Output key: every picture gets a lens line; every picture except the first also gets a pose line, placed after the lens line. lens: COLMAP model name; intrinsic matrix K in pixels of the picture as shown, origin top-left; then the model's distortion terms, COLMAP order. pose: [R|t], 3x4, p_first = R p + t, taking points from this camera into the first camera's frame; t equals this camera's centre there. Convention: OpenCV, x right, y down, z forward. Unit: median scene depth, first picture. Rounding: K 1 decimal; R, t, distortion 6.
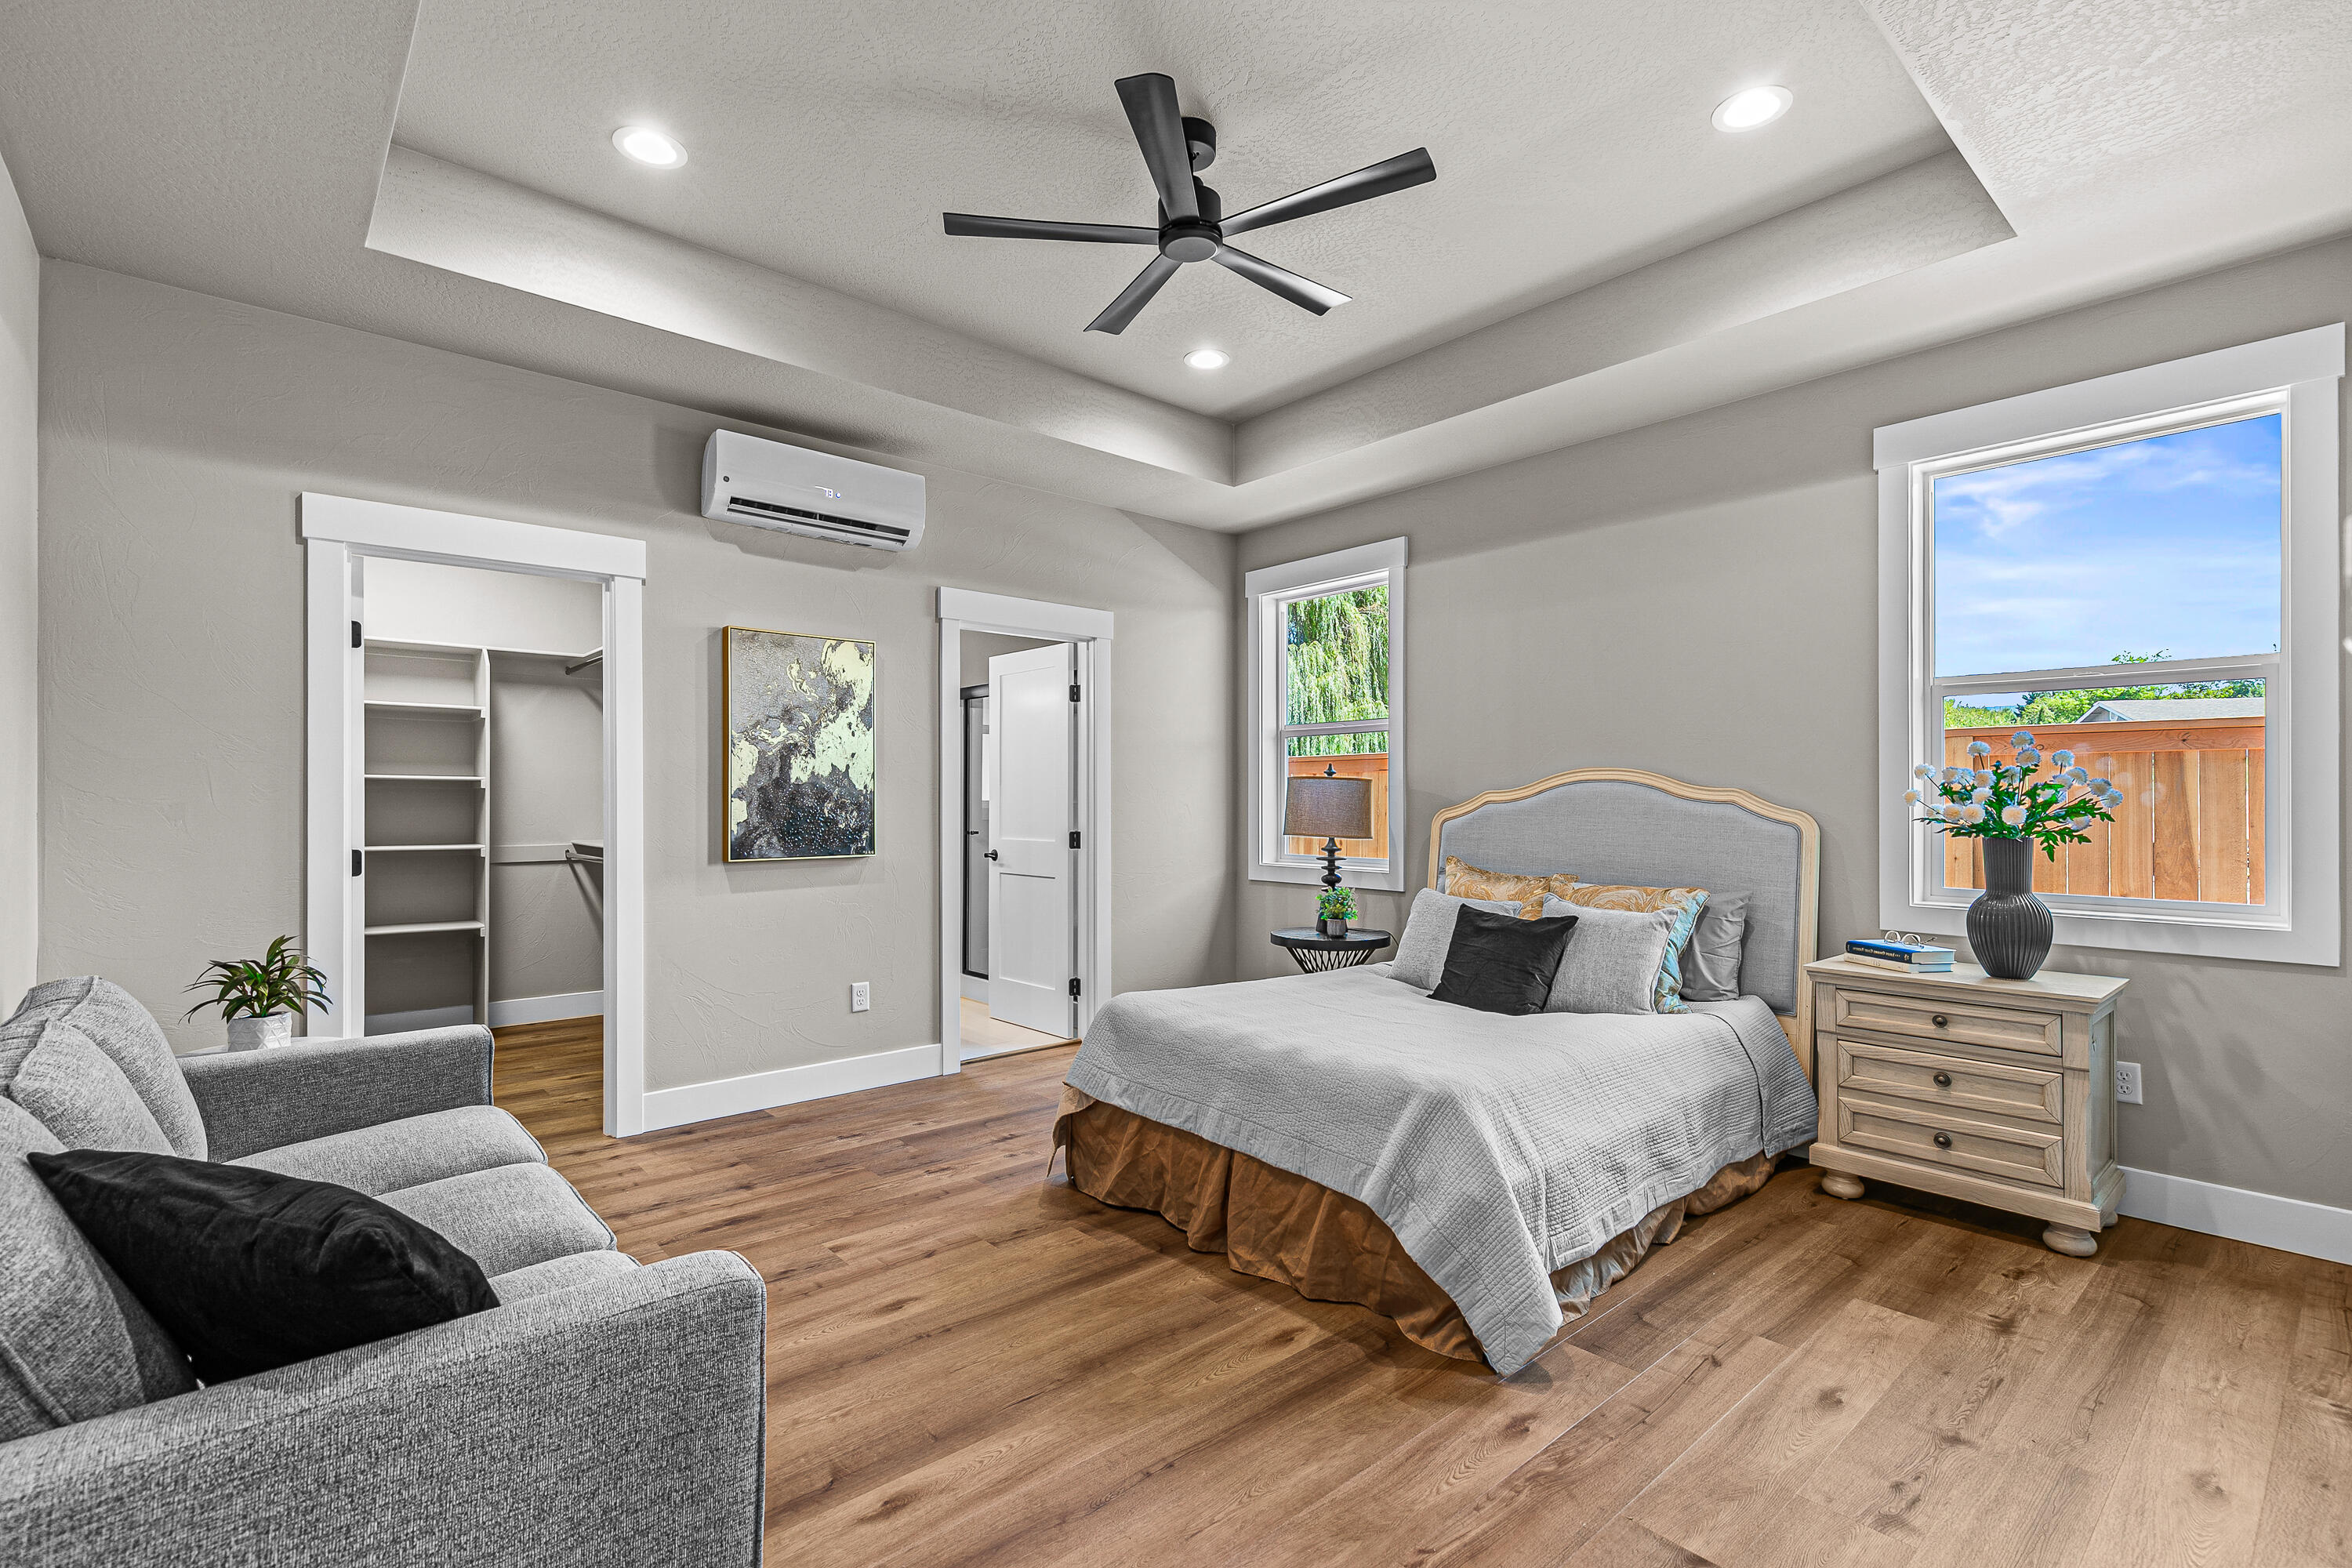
lens RADIAL K [[1076.0, 0, 1185.0], [0, 1076.0, 792.0], [0, 0, 1]] dist [0.010259, -0.000647]
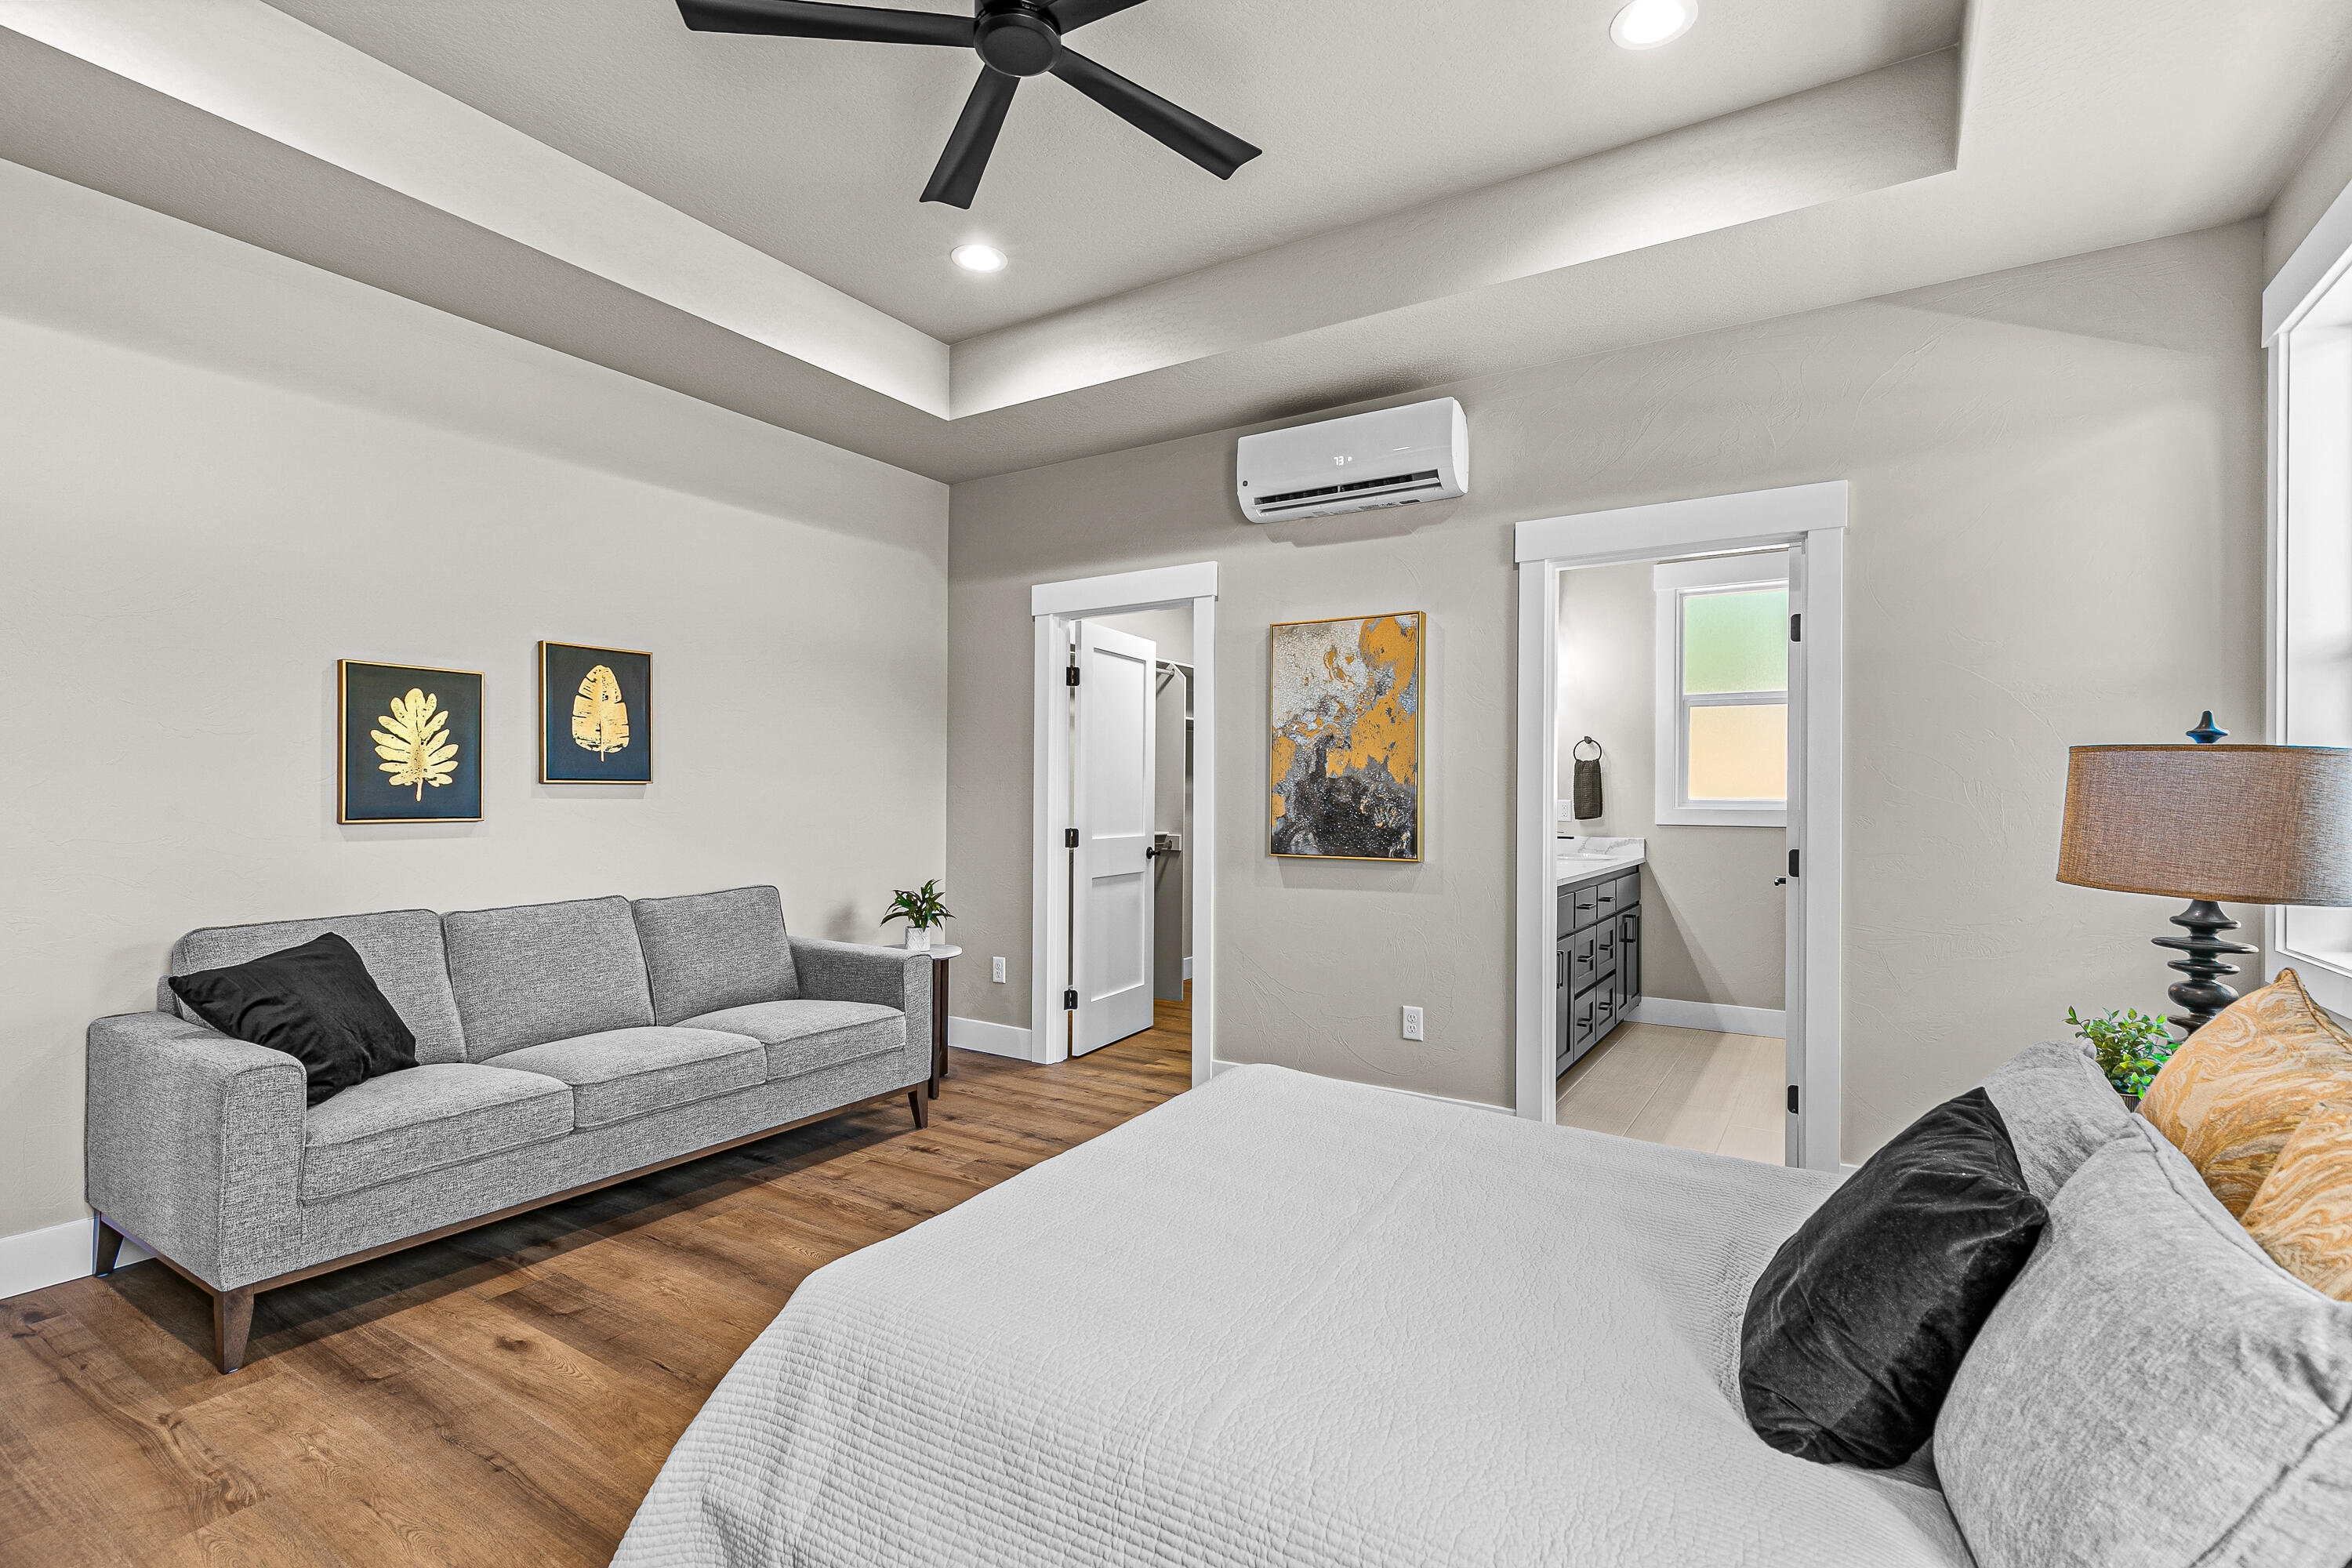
lens RADIAL K [[1076.0, 0, 1175.6], [0, 1076.0, 788.3], [0, 0, 1]] dist [0.010259, -0.000647]
pose [[0.264343, -0.002575, -0.964425, 0.508827], [0.000721, 0.999997, -0.002472, 0.003450], [0.964429, -0.000042, 0.264343, 0.616604]]
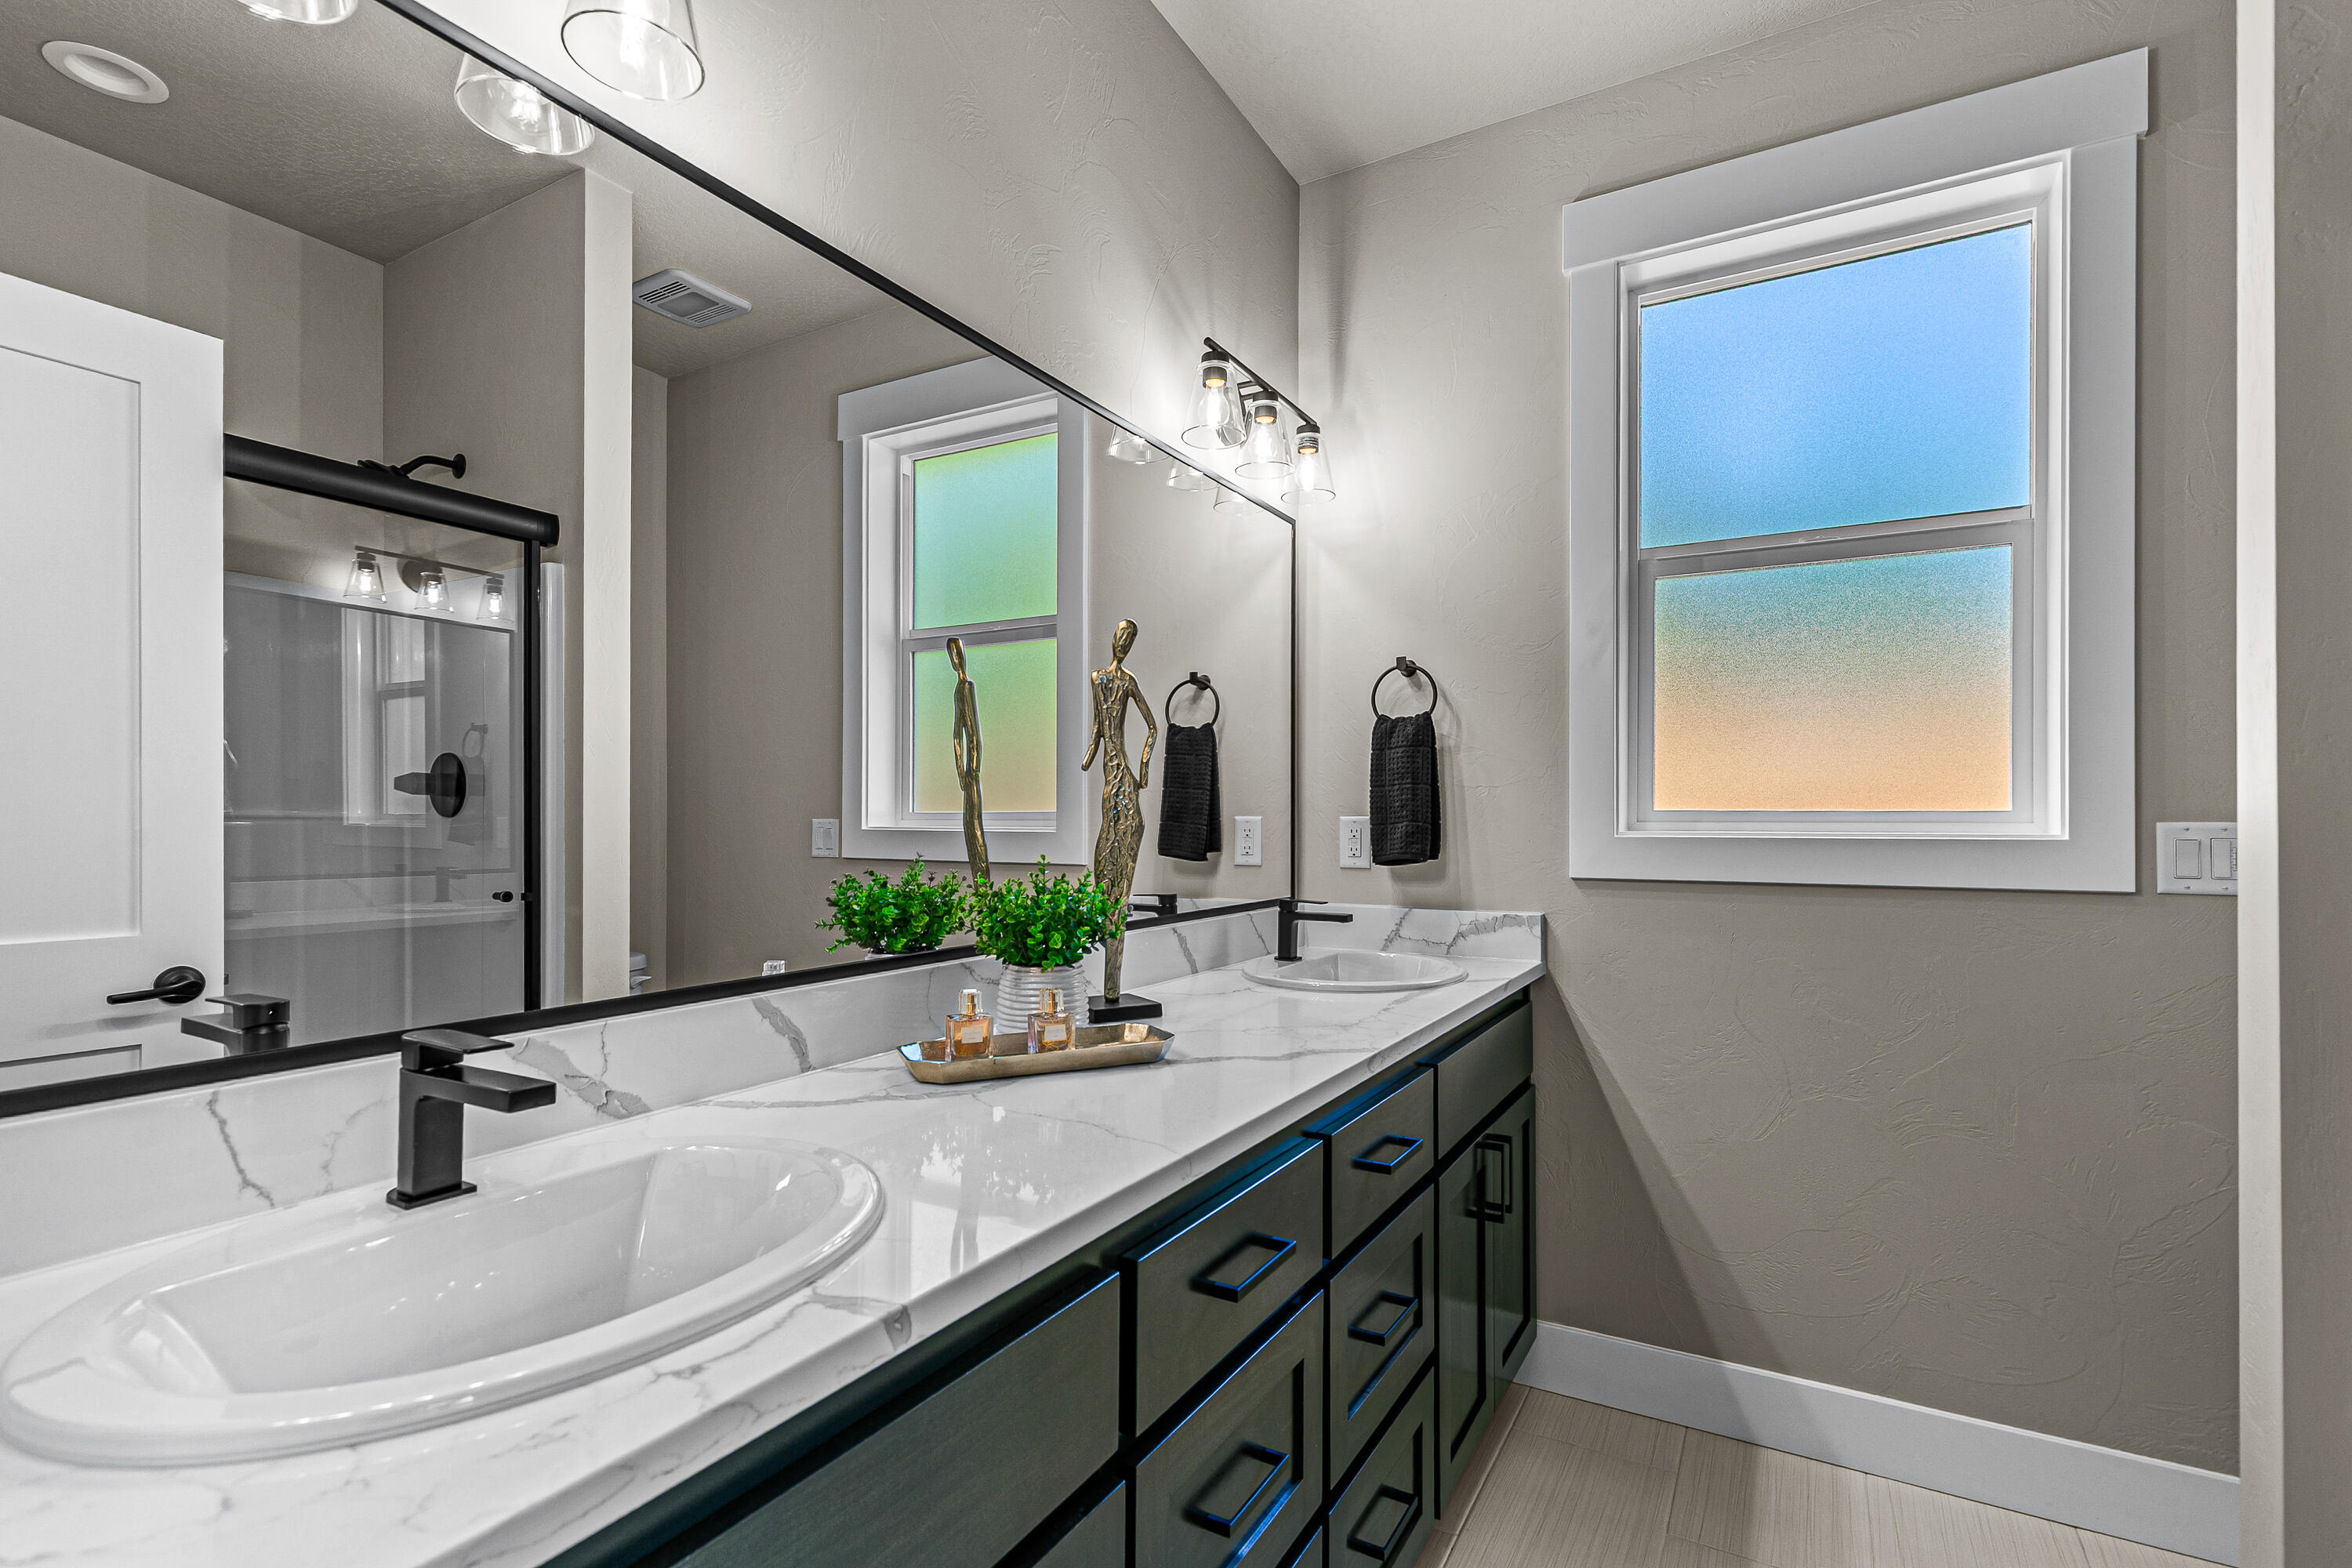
lens RADIAL K [[1076.0, 0, 1176.1], [0, 1076.0, 785.4], [0, 0, 1]] dist [0.010259, -0.000647]
pose [[0.305265, -0.009630, -0.952219, 0.092812], [0.001432, 0.999952, -0.009654, 0.004325], [0.952266, 0.001584, 0.305265, 0.968481]]
